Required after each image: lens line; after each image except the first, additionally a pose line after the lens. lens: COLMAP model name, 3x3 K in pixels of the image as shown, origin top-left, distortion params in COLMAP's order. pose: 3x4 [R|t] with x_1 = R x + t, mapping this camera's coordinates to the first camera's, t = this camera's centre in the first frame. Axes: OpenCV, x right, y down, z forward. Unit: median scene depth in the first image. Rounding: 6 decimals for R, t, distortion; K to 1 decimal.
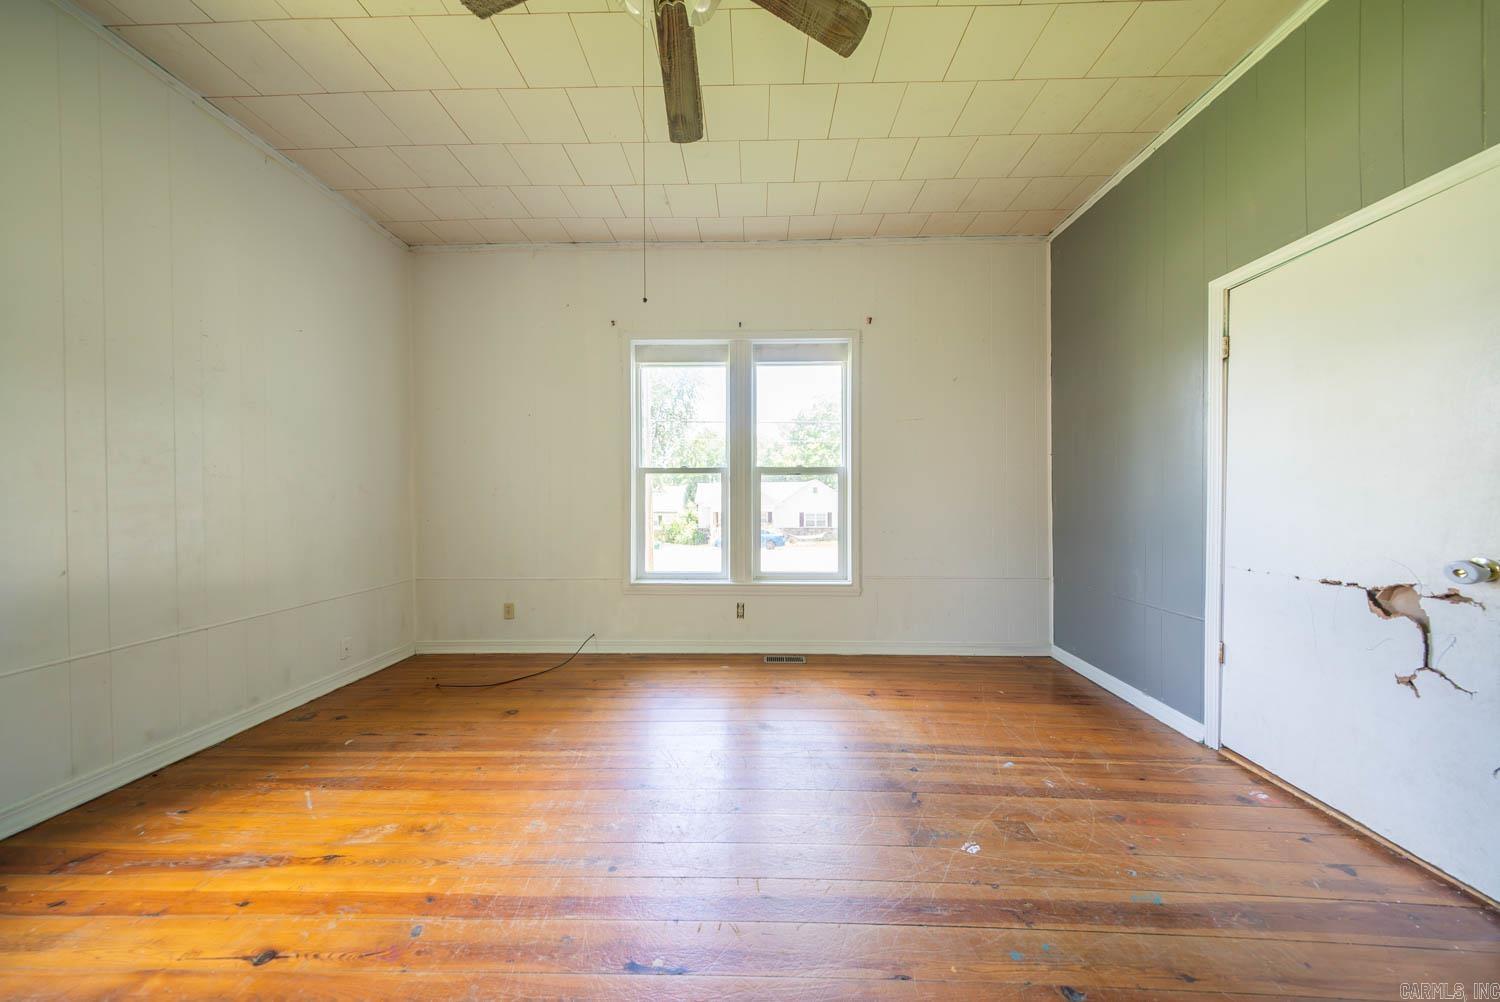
lens RADIAL K [[441.8, 0, 746.4], [0, 441.8, 502.9], [0, 0, 1]] dist [0.003713, -0.001414]
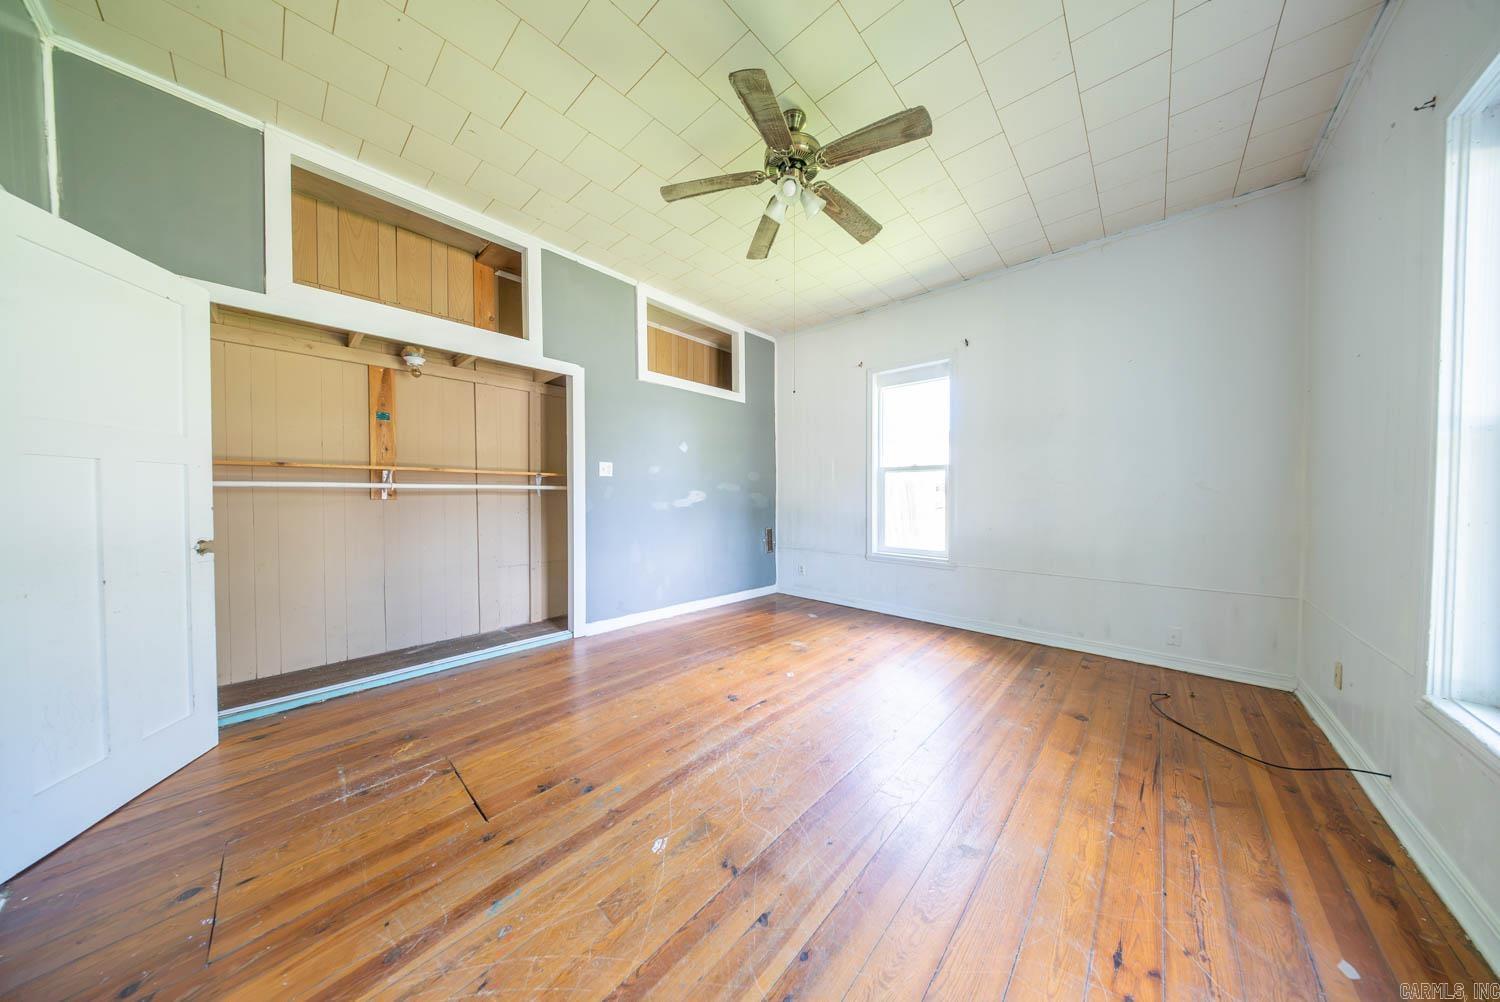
lens RADIAL K [[441.8, 0, 748.5], [0, 441.8, 502.0], [0, 0, 1]] dist [0.003713, -0.001414]
pose [[-0.655146, 0.015360, -0.755346, 0.851062], [-0.004833, 0.999688, 0.024520, -0.025225], [0.755487, 0.019715, -0.654867, 1.359525]]
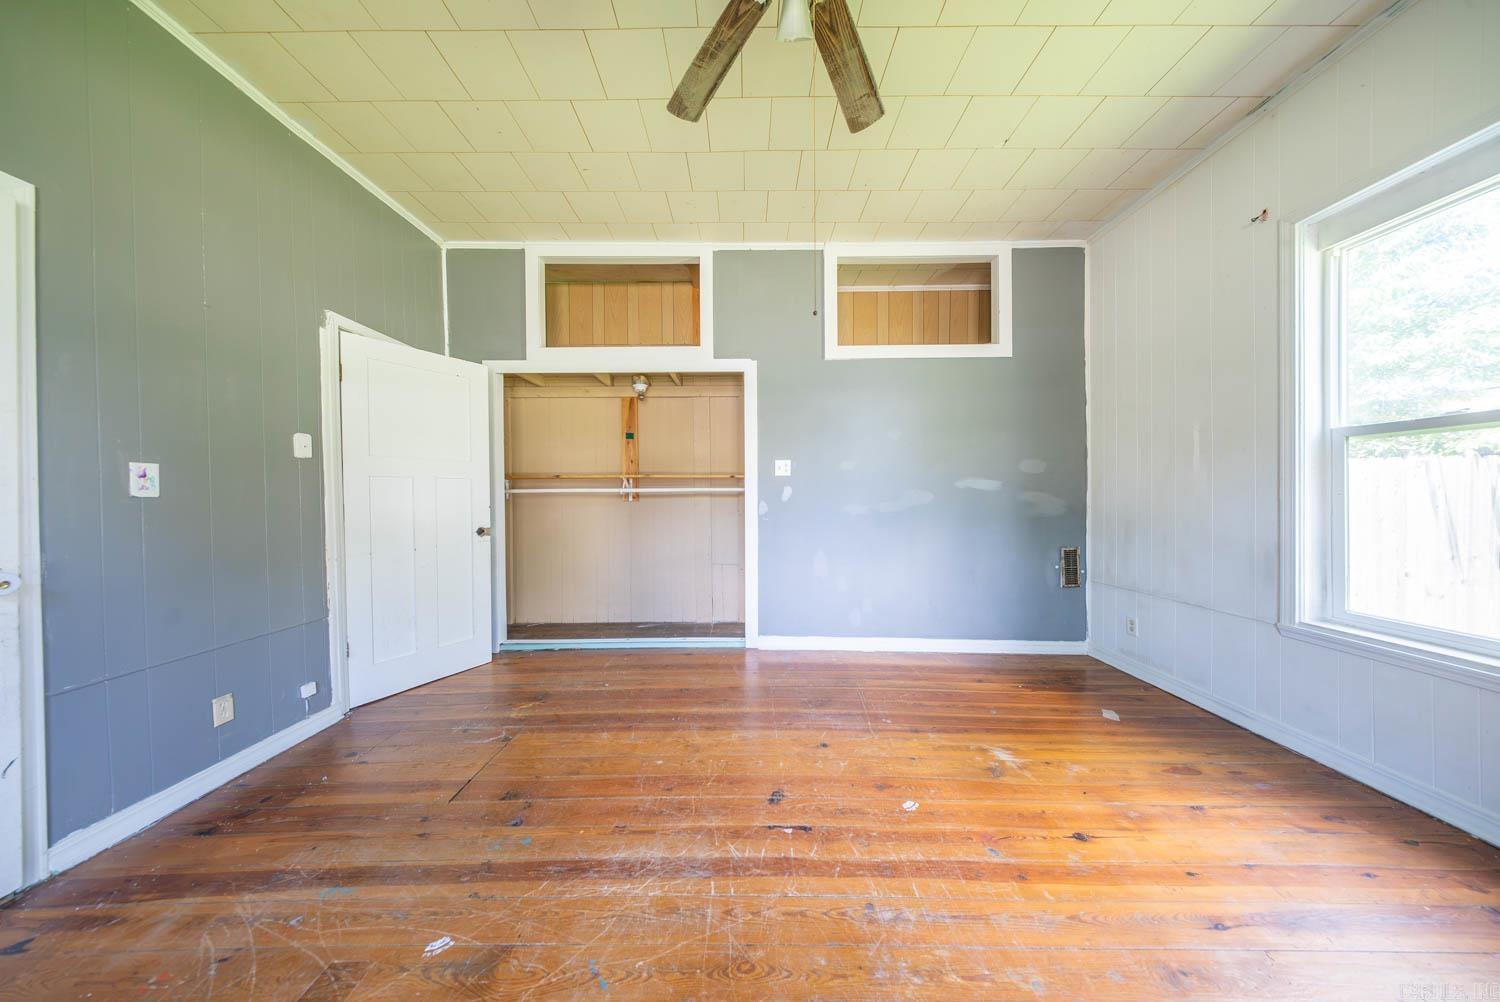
lens RADIAL K [[441.8, 0, 747.7], [0, 441.8, 502.0], [0, 0, 1]] dist [0.003713, -0.001414]
pose [[-0.999754, 0.009278, -0.020137, -0.028586], [0.008890, 0.999774, 0.019291, -0.019059], [0.020311, 0.019107, -0.999611, 1.347134]]
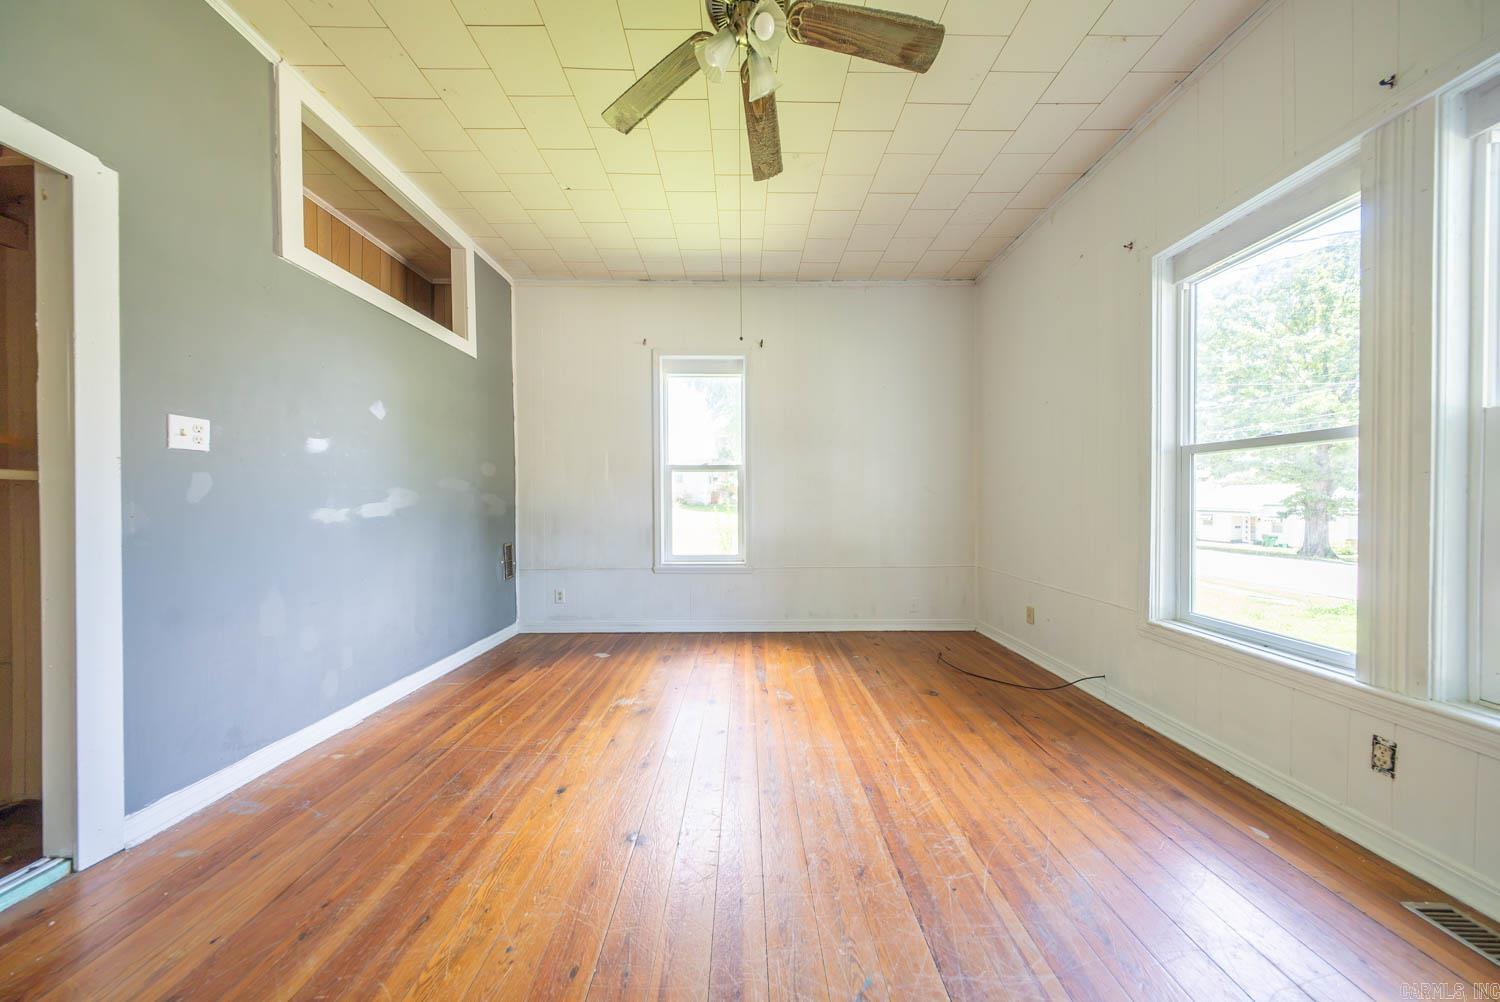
lens RADIAL K [[441.8, 0, 749.9], [0, 441.8, 501.2], [0, 0, 1]] dist [0.003713, -0.001414]
pose [[0.038550, 0.006623, -0.999235, 0.670937], [-0.005277, 0.999965, 0.006424, -0.002143], [0.999243, 0.005025, 0.038584, 0.641440]]
